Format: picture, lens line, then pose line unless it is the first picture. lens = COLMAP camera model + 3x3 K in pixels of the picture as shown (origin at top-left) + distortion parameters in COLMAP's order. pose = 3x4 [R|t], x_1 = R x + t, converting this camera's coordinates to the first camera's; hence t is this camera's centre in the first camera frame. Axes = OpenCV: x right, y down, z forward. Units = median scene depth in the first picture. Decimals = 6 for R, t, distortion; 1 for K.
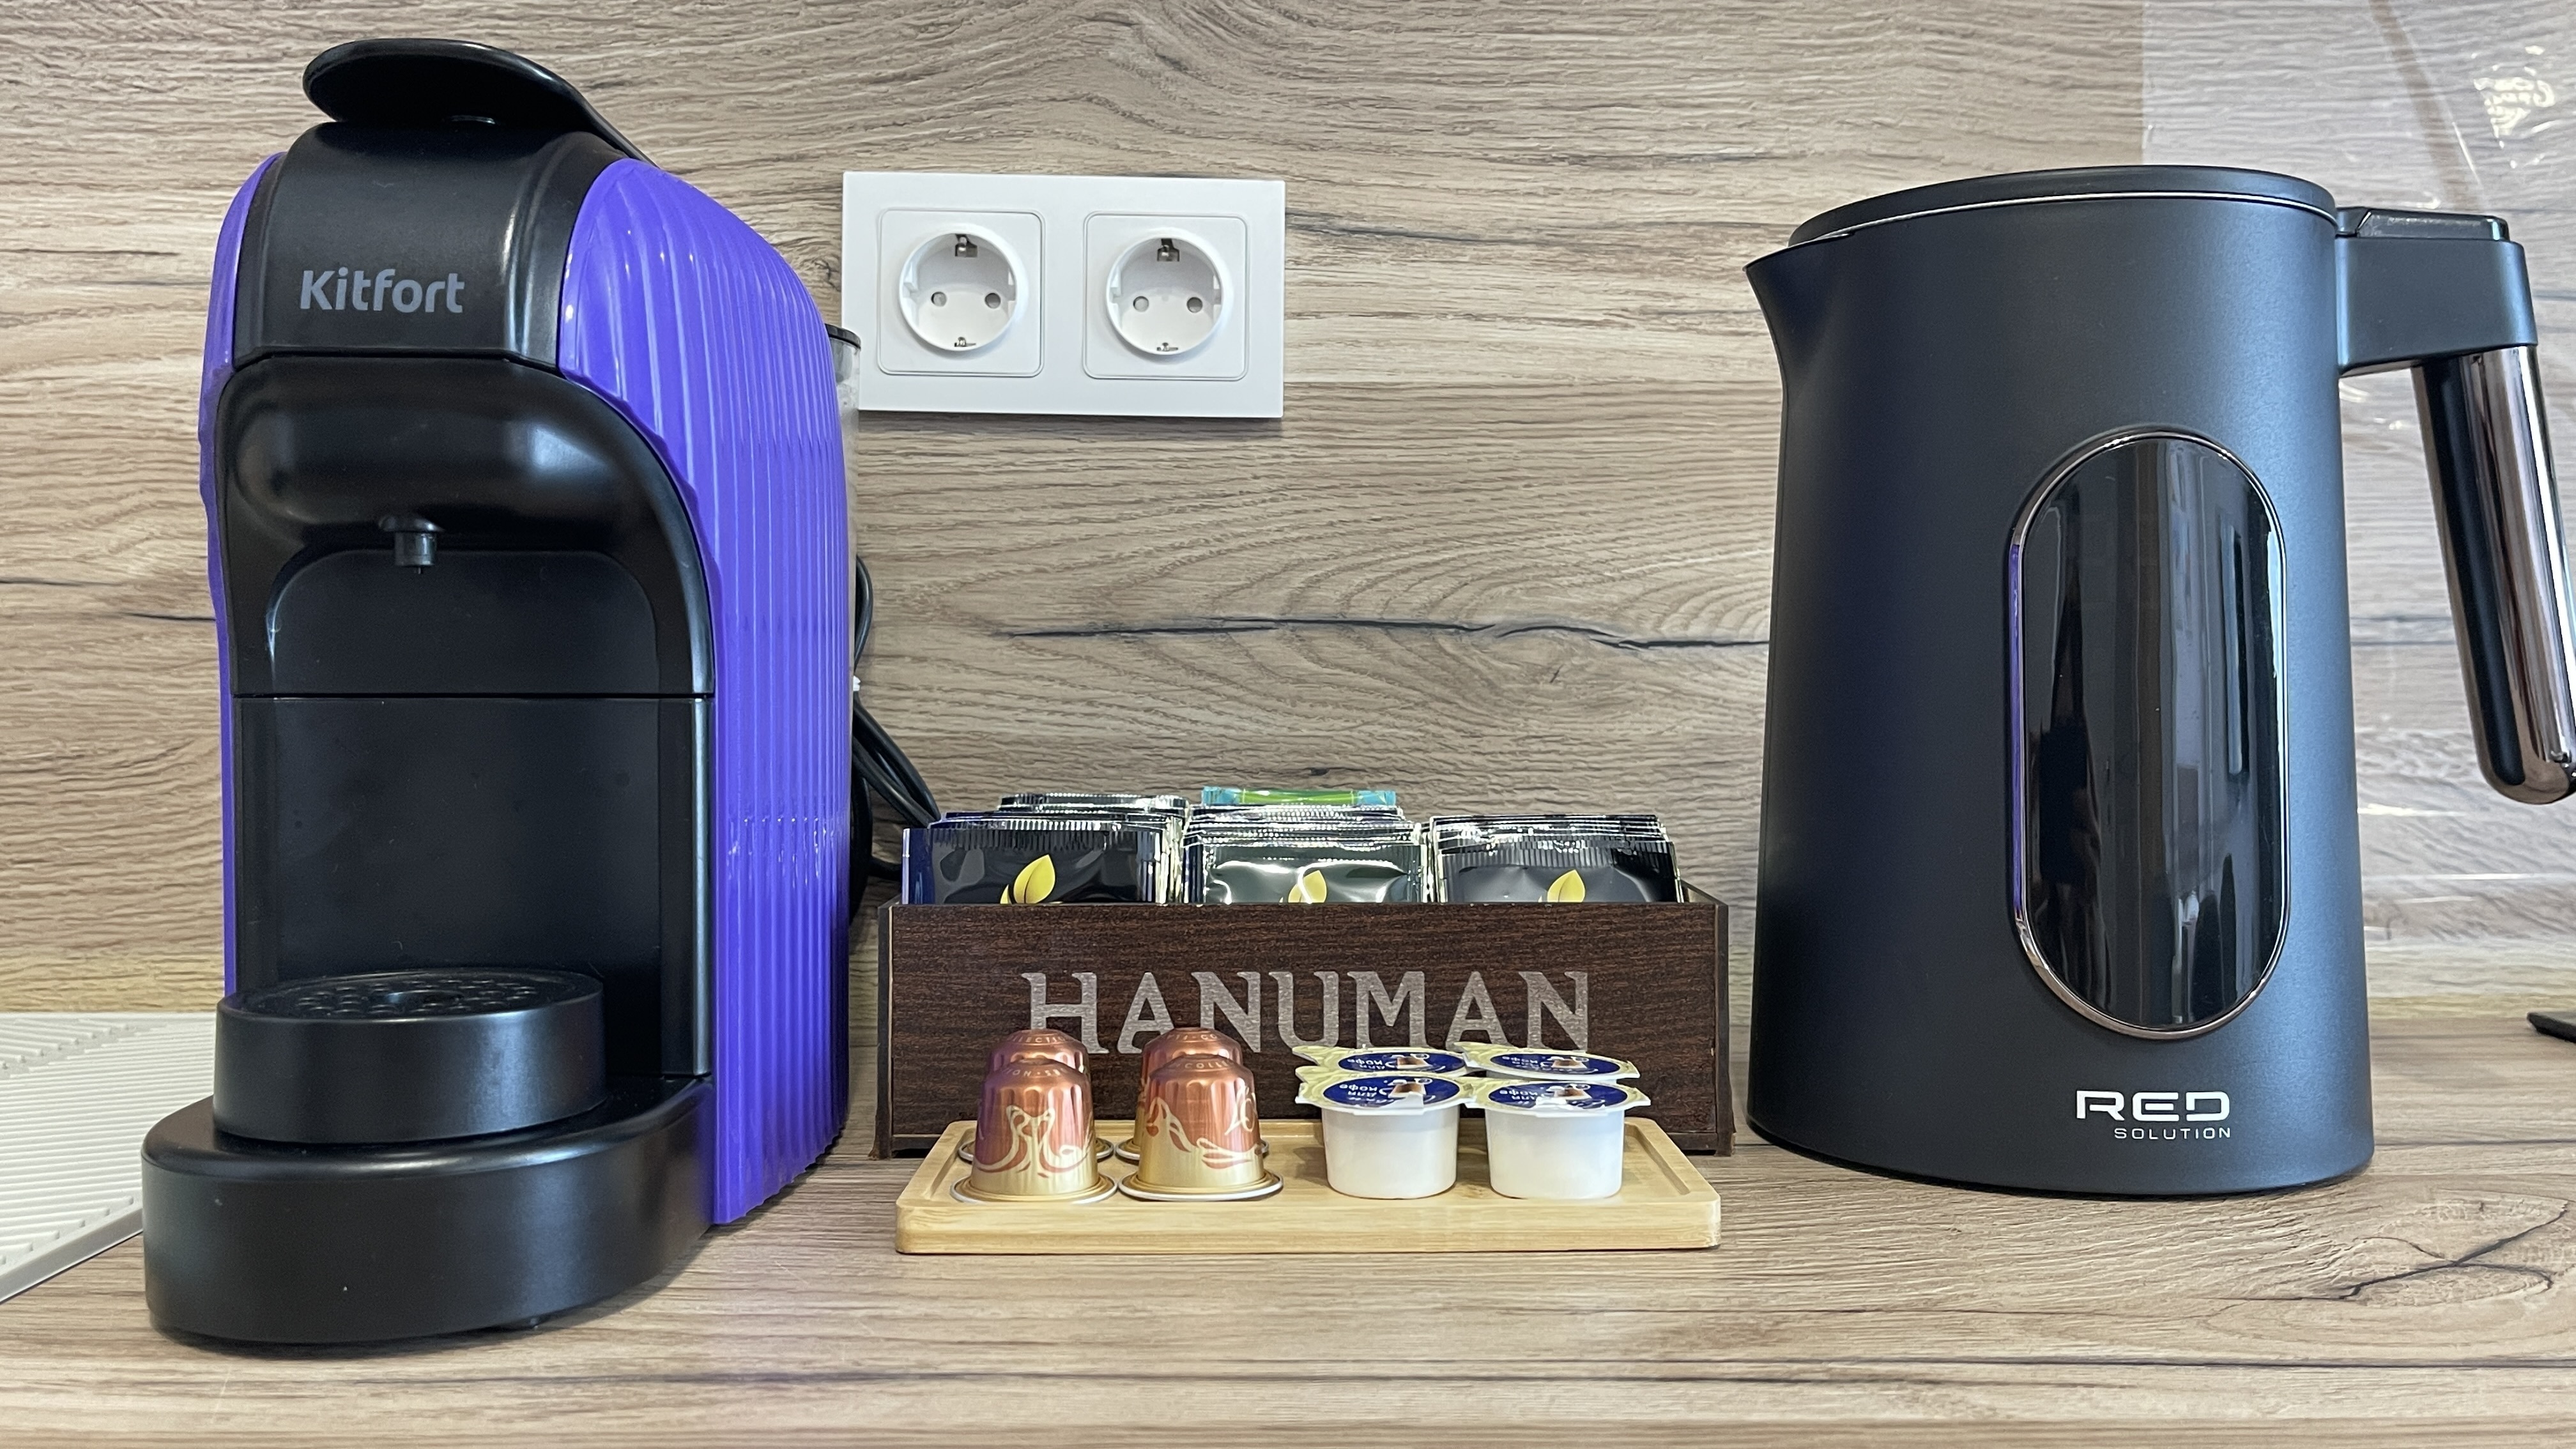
lens RADIAL K [[2113.3, 0, 1288.0], [0, 2113.3, 724.5], [0, 0, 1]] dist [-0.000008, -0.000111]
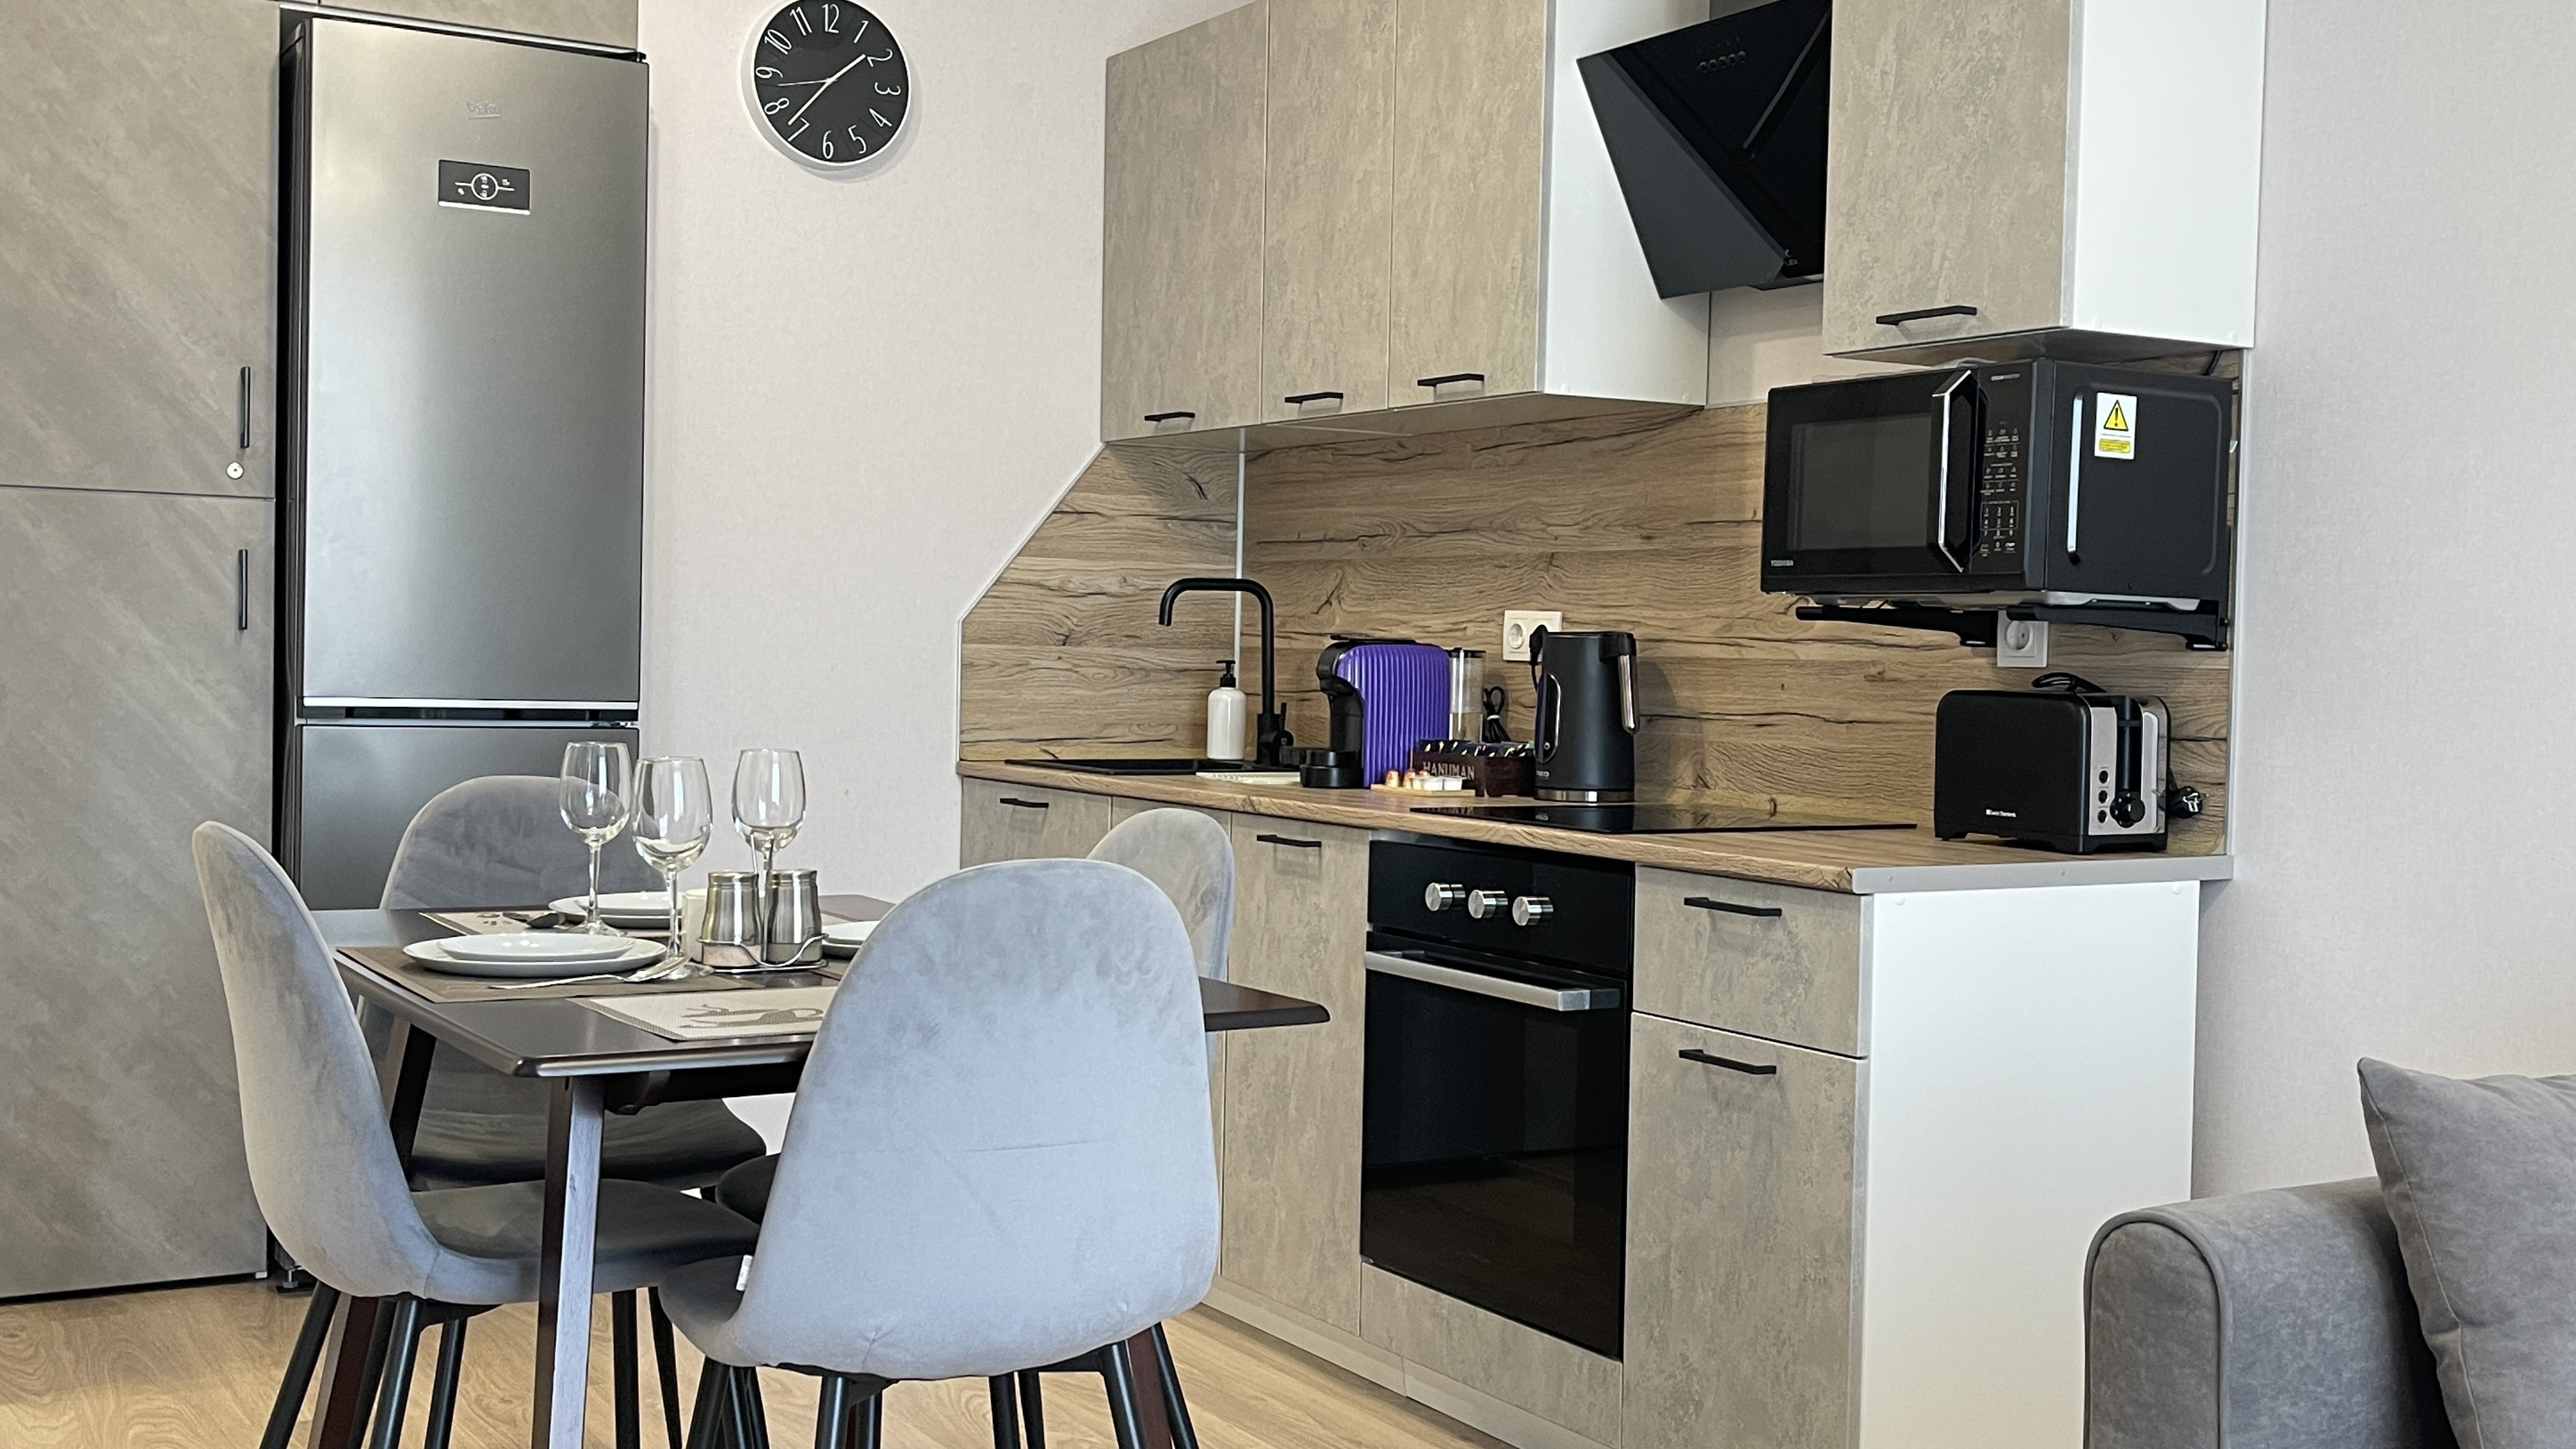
lens RADIAL K [[2738.2, 0, 1303.6], [0, 2738.2, 724.8], [0, 0, 1]] dist [0.141091, -0.310881]
pose [[0.499251, 0.038078, -0.865620, 6.724481], [-0.047855, 0.998721, 0.016332, -0.108124], [0.865135, 0.033271, 0.500435, -3.395103]]
